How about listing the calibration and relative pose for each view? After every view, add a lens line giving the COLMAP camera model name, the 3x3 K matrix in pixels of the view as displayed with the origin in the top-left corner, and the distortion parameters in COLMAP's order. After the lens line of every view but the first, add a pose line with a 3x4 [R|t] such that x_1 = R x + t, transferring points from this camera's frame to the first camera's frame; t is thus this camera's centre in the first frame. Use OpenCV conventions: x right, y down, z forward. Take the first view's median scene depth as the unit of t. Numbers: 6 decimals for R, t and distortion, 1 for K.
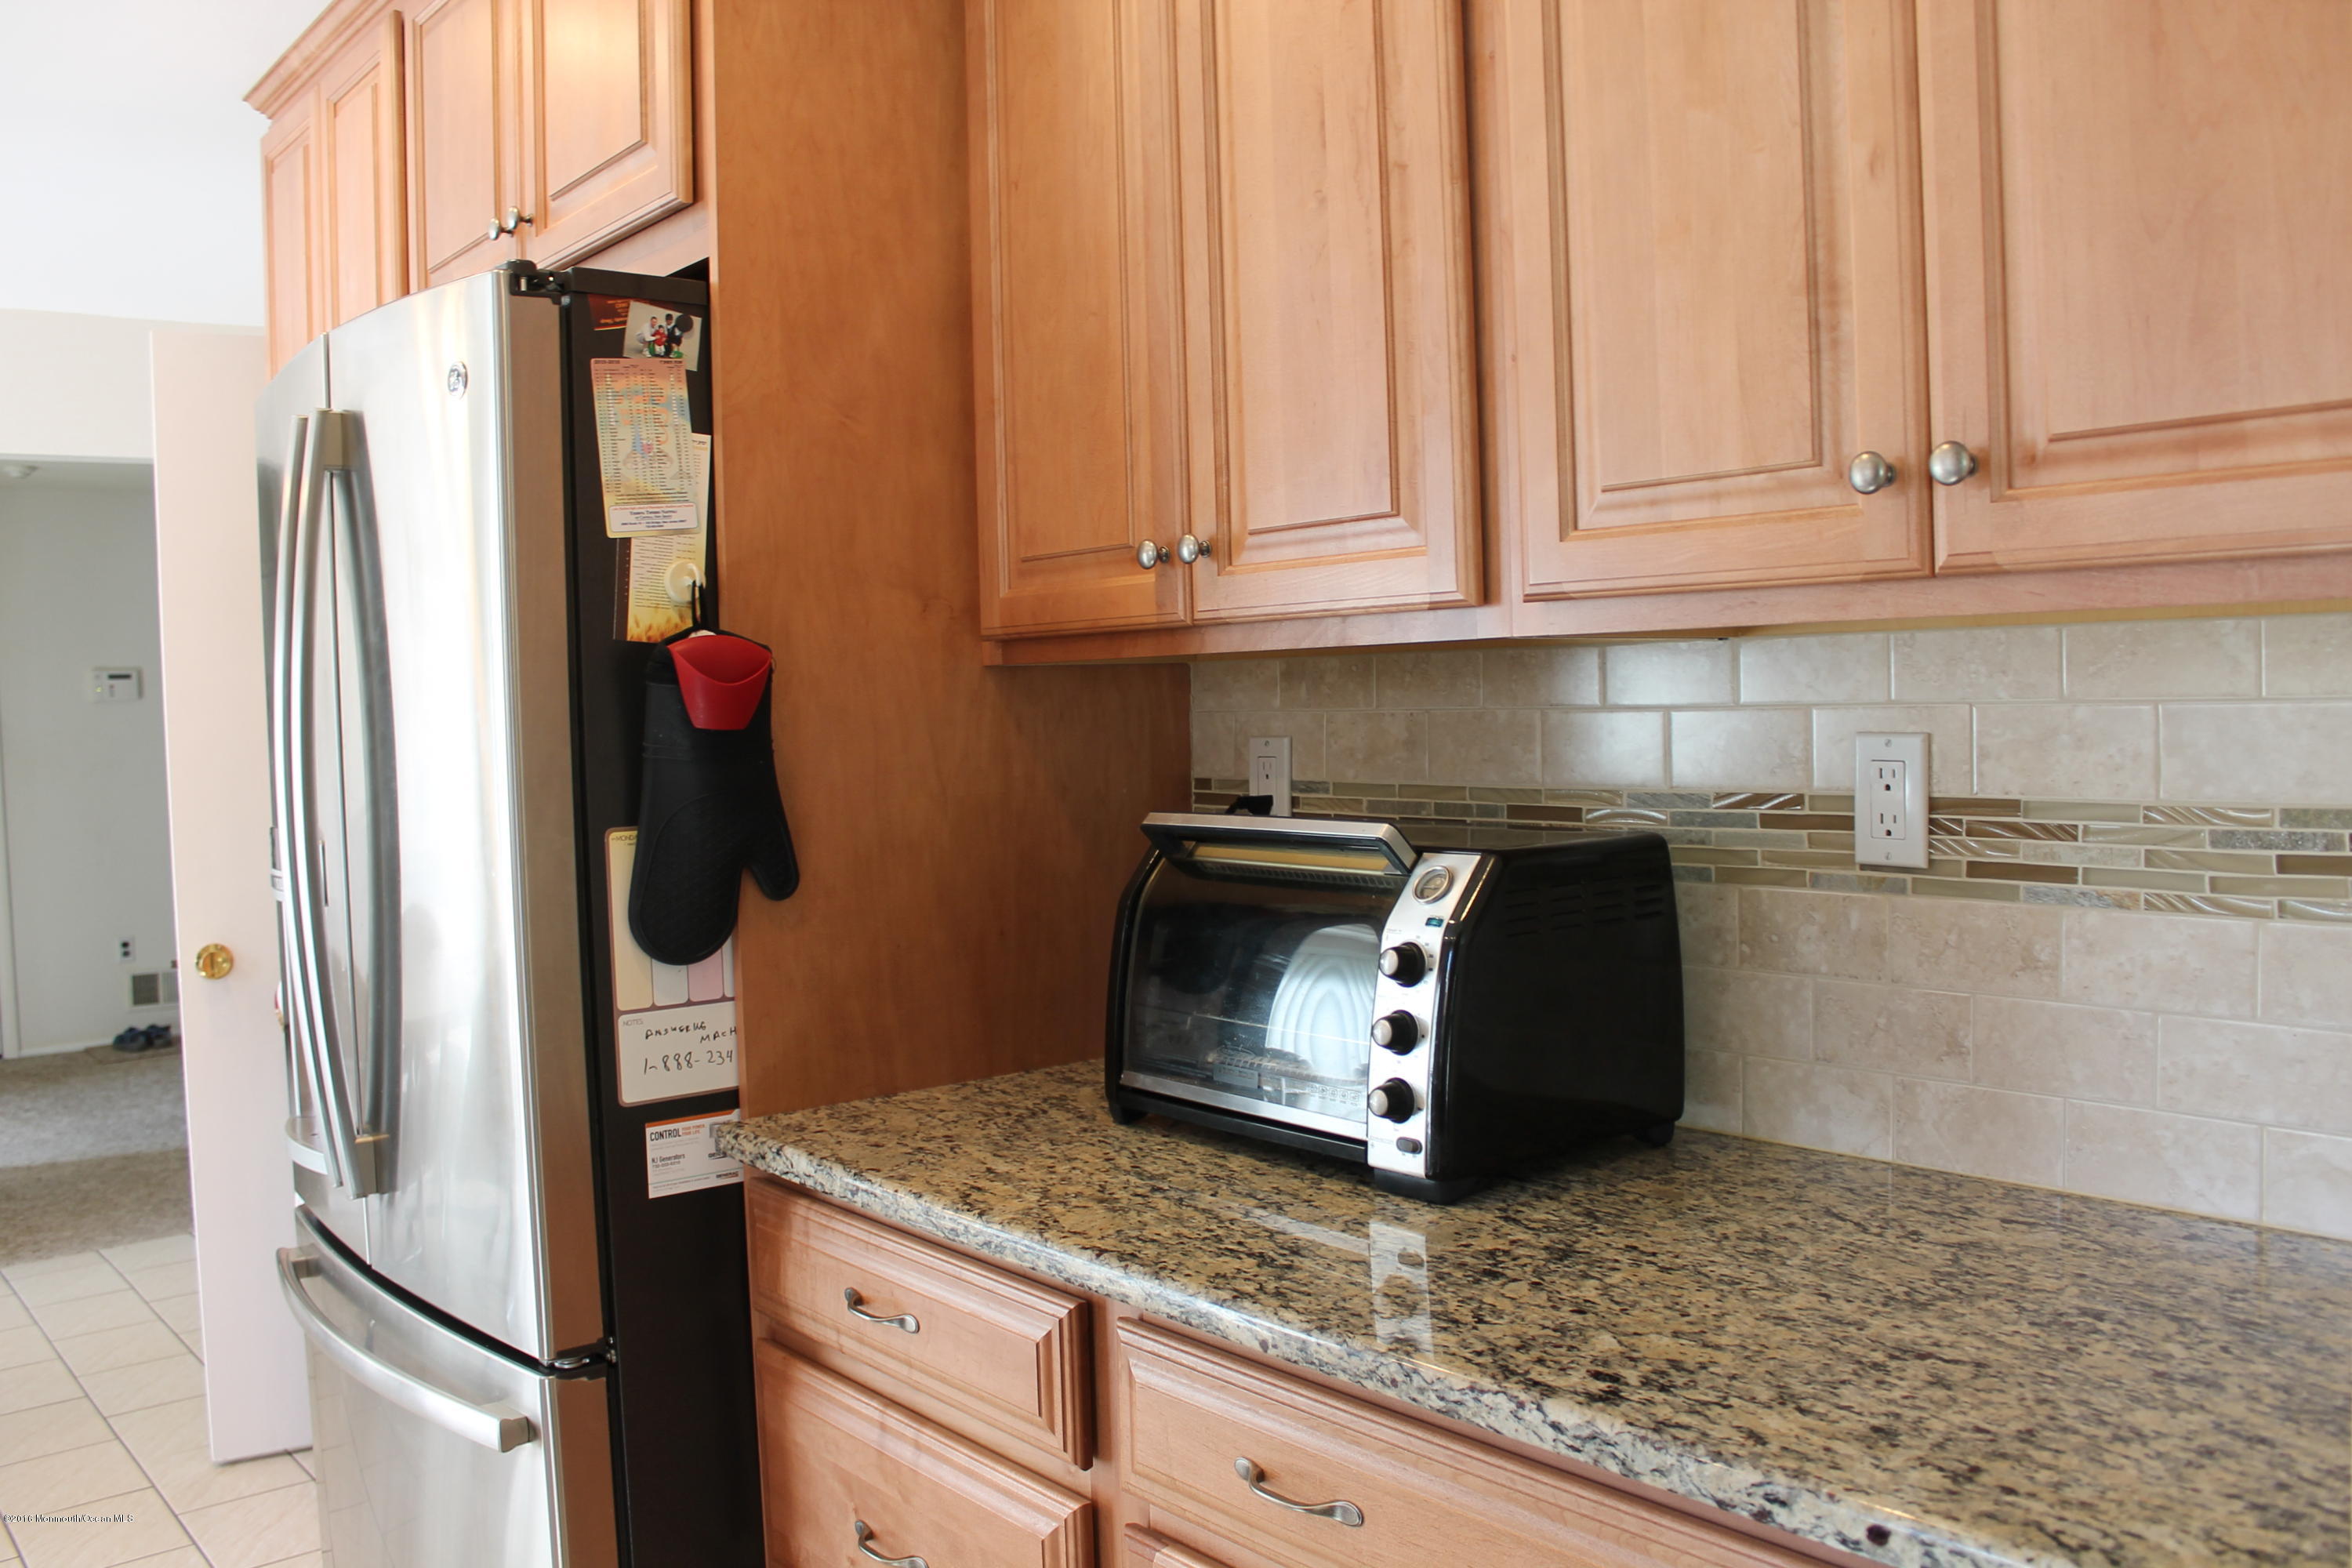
lens RADIAL K [[1976.4, 0, 1178.4], [0, 1976.4, 774.9], [0, 0, 1]] dist [-0.160993, 0.136349]
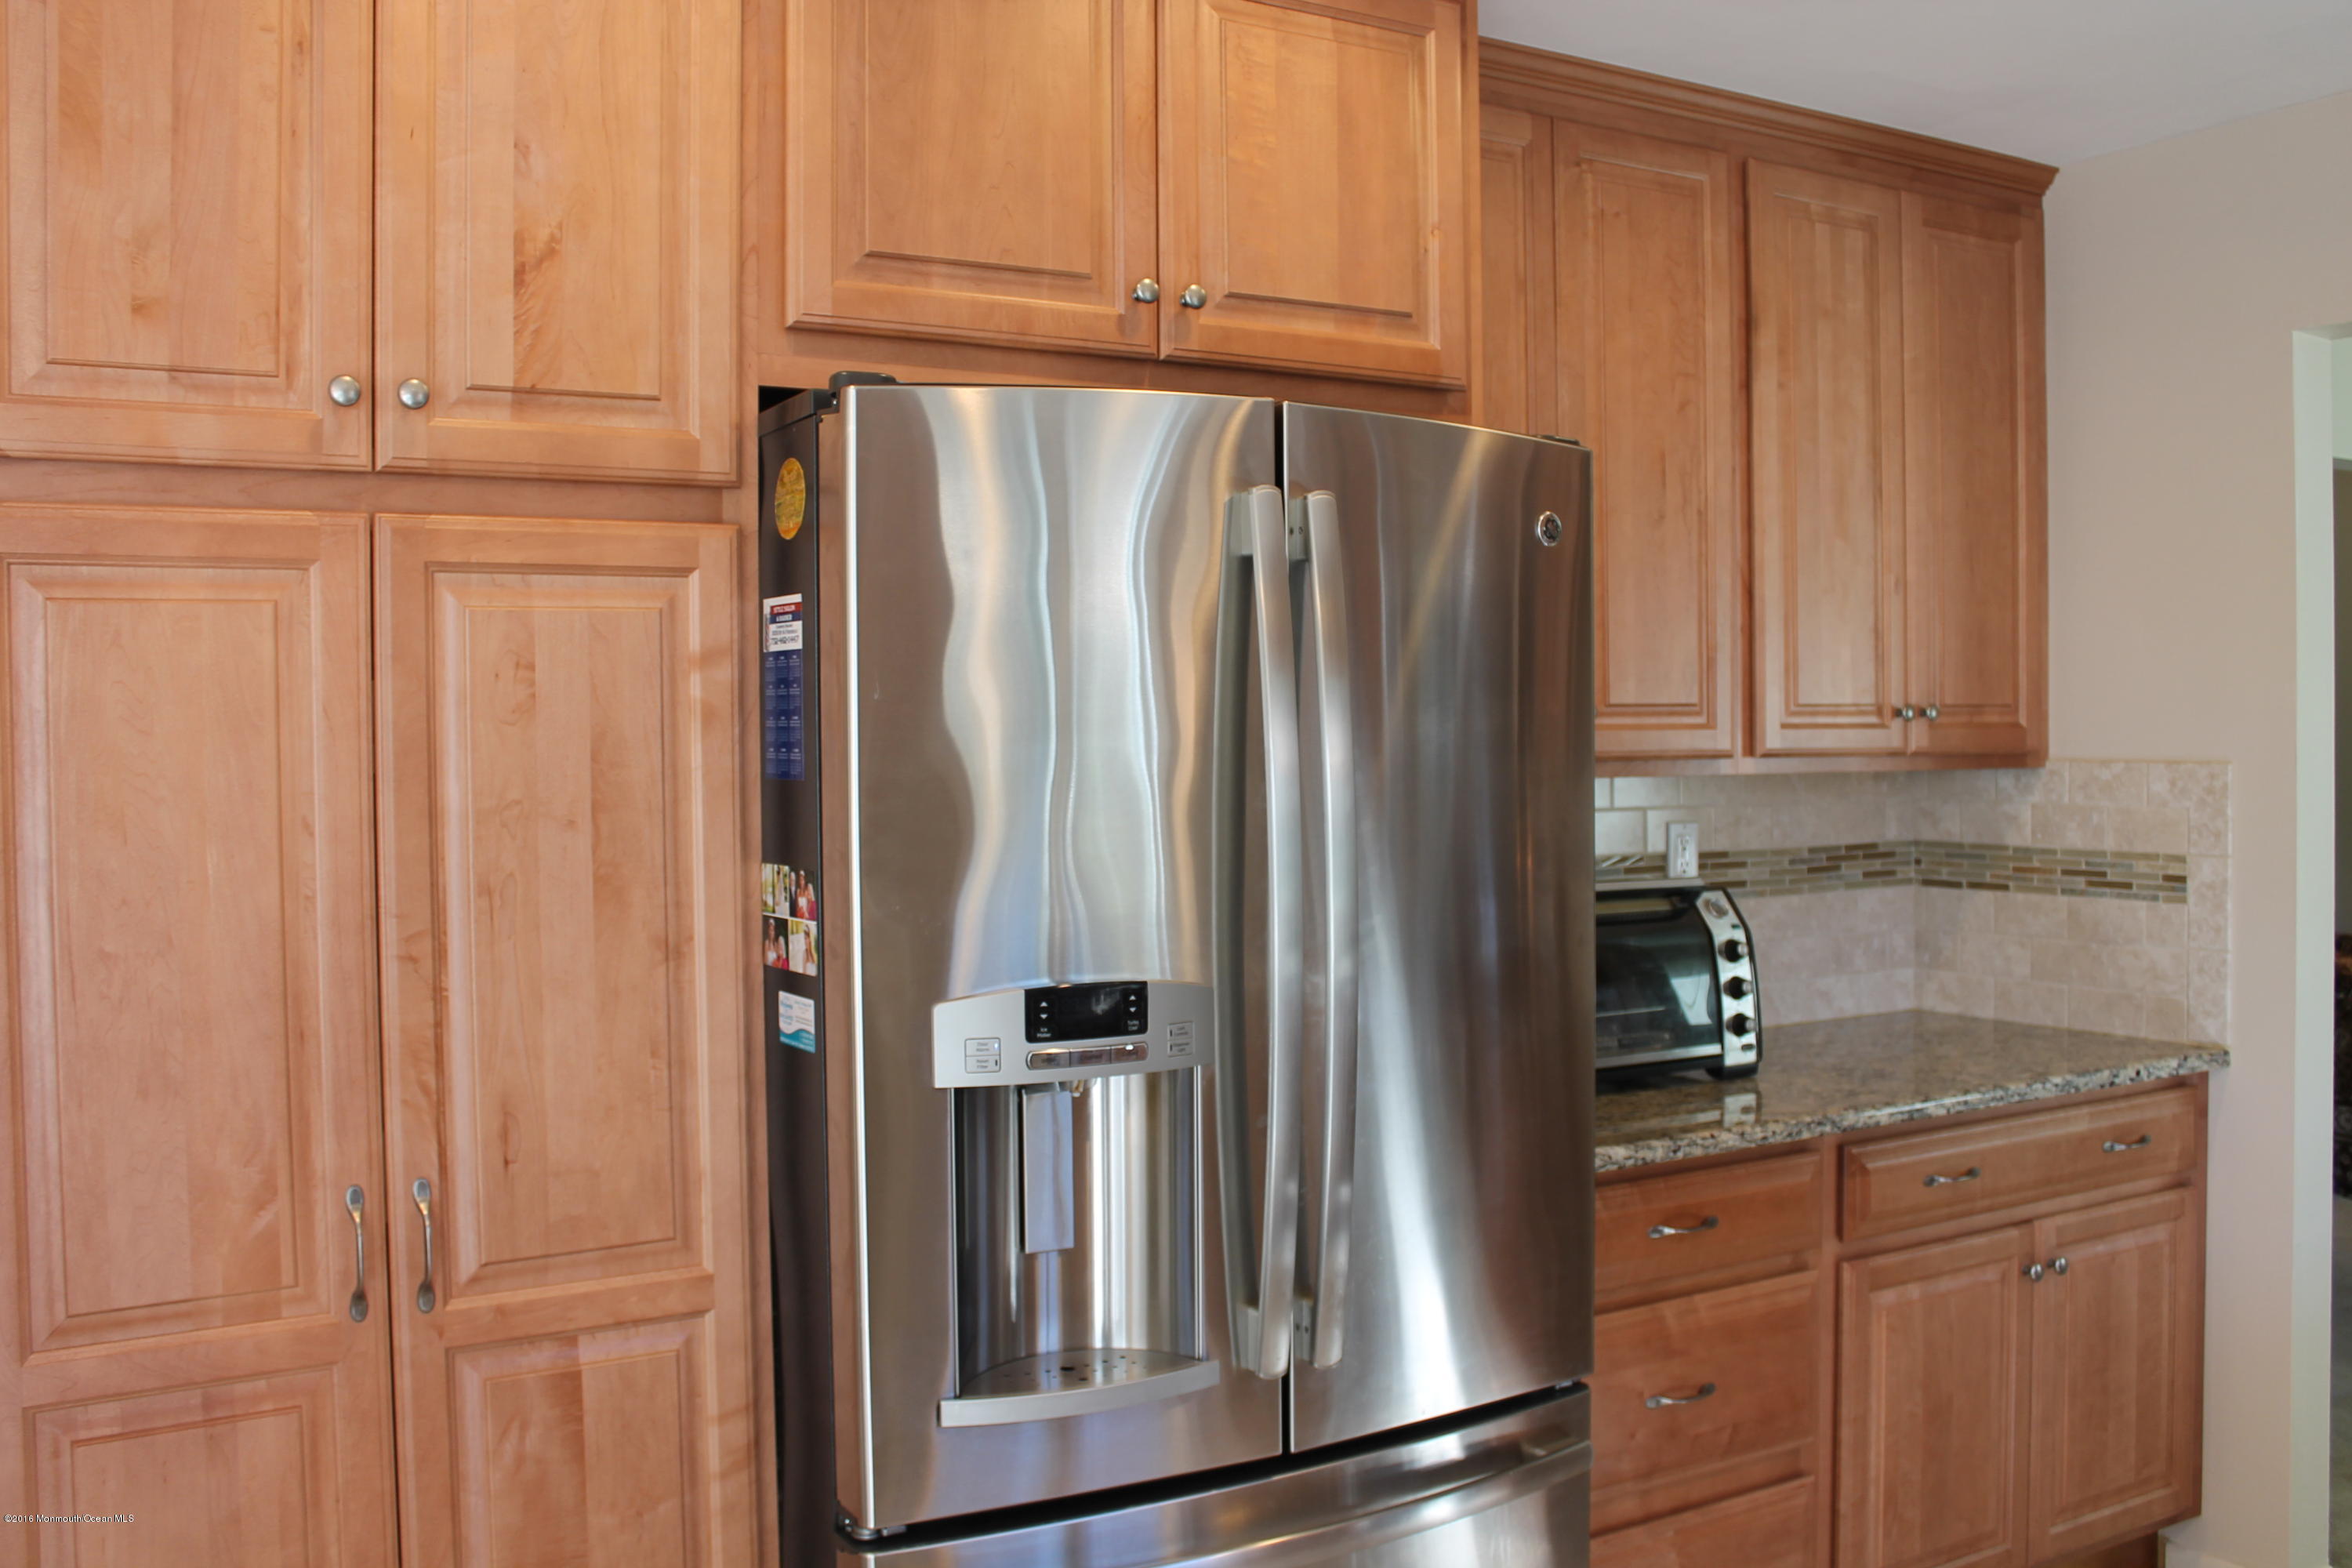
lens RADIAL K [[2105.2, 0, 1174.3], [0, 2105.2, 775.9], [0, 0, 1]] dist [-0.097196, 0.022217]
pose [[0.135049, 0.003706, 0.990832, -1.924923], [0.037427, 0.999260, -0.008838, -0.071813], [-0.990132, 0.038278, 0.134810, 1.265043]]
